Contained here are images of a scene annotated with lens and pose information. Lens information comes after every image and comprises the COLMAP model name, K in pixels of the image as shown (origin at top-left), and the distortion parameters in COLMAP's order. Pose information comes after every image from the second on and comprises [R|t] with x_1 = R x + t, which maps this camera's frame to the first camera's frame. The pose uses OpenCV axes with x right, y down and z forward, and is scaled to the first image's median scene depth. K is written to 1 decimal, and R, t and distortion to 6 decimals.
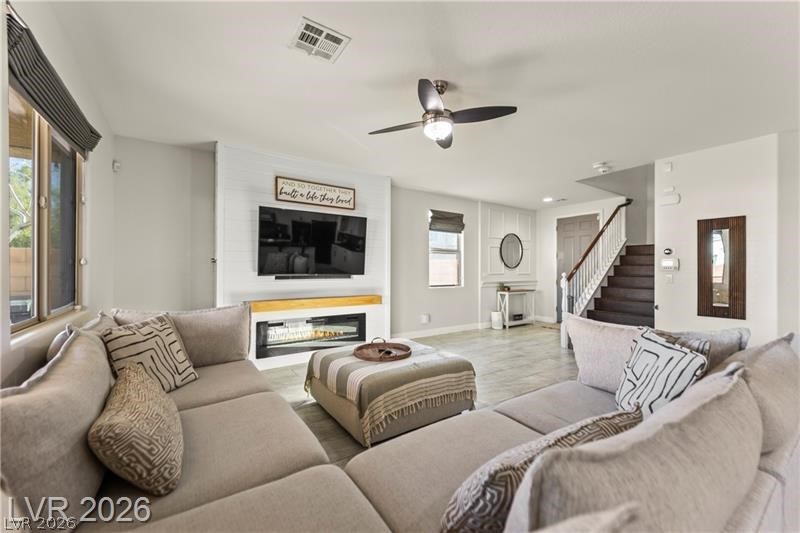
lens RADIAL K [[316.4, 0, 404.0], [0, 316.4, 269.9], [0, 0, 1]] dist [0.021405, -0.011881]
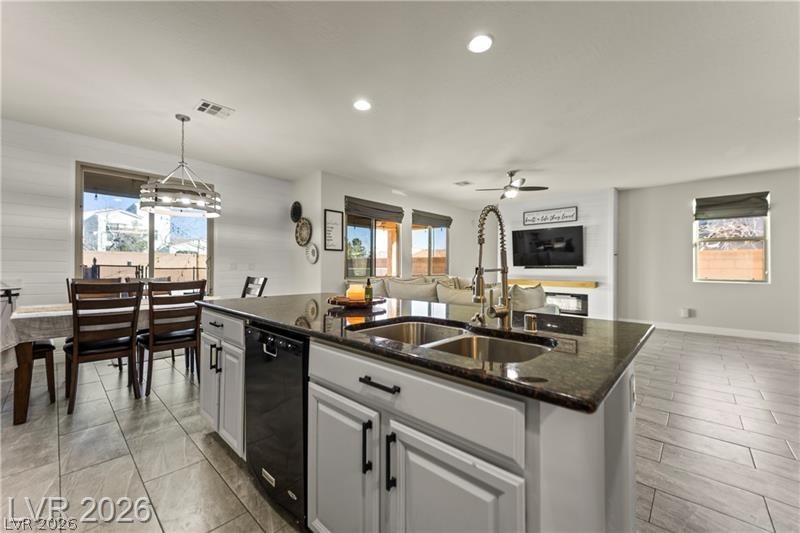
lens RADIAL K [[316.4, 0, 398.0], [0, 316.4, 264.4], [0, 0, 1]] dist [0.021405, -0.011881]
pose [[0.215912, -0.008131, -0.976379, 1.050946], [-0.004039, 0.999949, -0.009221, 0.022828], [0.976405, 0.005934, 0.215868, -0.093604]]
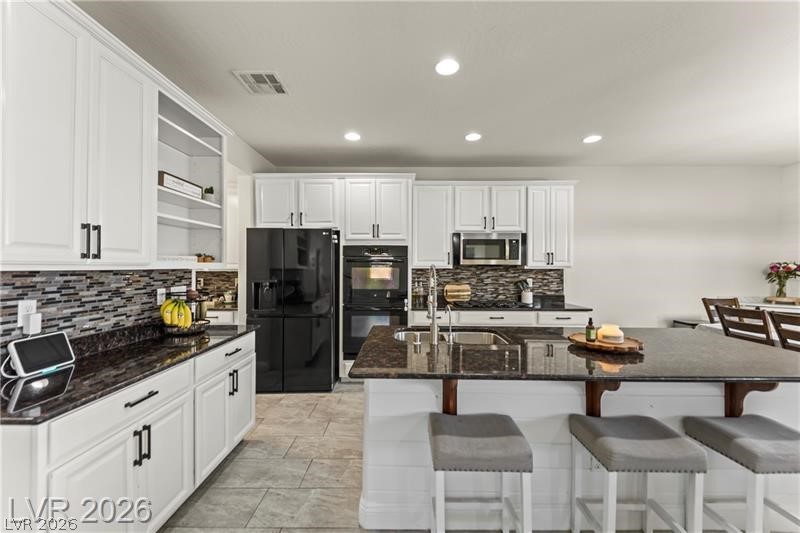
lens RADIAL K [[316.4, 0, 402.6], [0, 316.4, 266.9], [0, 0, 1]] dist [0.021405, -0.011881]
pose [[-0.818833, -0.004415, 0.574015, 0.603877], [-0.004448, 0.999989, 0.001347, -0.025084], [-0.574014, -0.001450, -0.818844, 0.419438]]
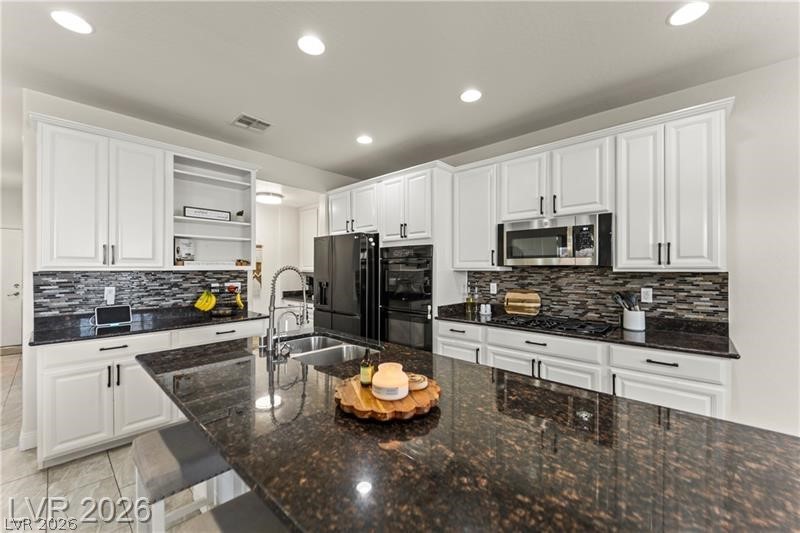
lens RADIAL K [[316.4, 0, 399.5], [0, 316.4, 268.0], [0, 0, 1]] dist [0.021405, -0.011881]
pose [[-0.218502, -0.000254, 0.975836, 0.391703], [-0.001608, 0.999999, -0.000100, -0.025862], [-0.975835, -0.001591, -0.218503, -0.009938]]
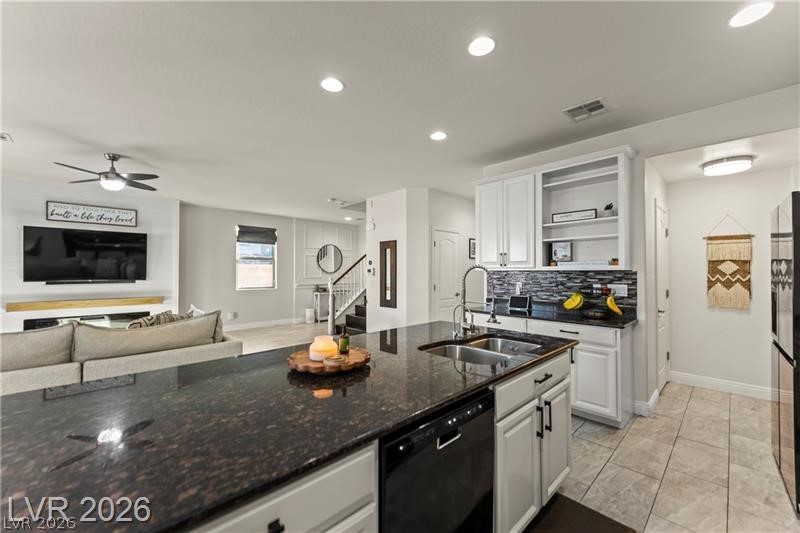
lens RADIAL K [[316.4, 0, 402.2], [0, 316.4, 269.8], [0, 0, 1]] dist [0.021405, -0.011881]
pose [[0.986948, 0.000684, 0.161039, 0.646411], [-0.000082, 0.999993, -0.003744, -0.019270], [-0.161041, 0.003682, 0.986941, -0.376145]]
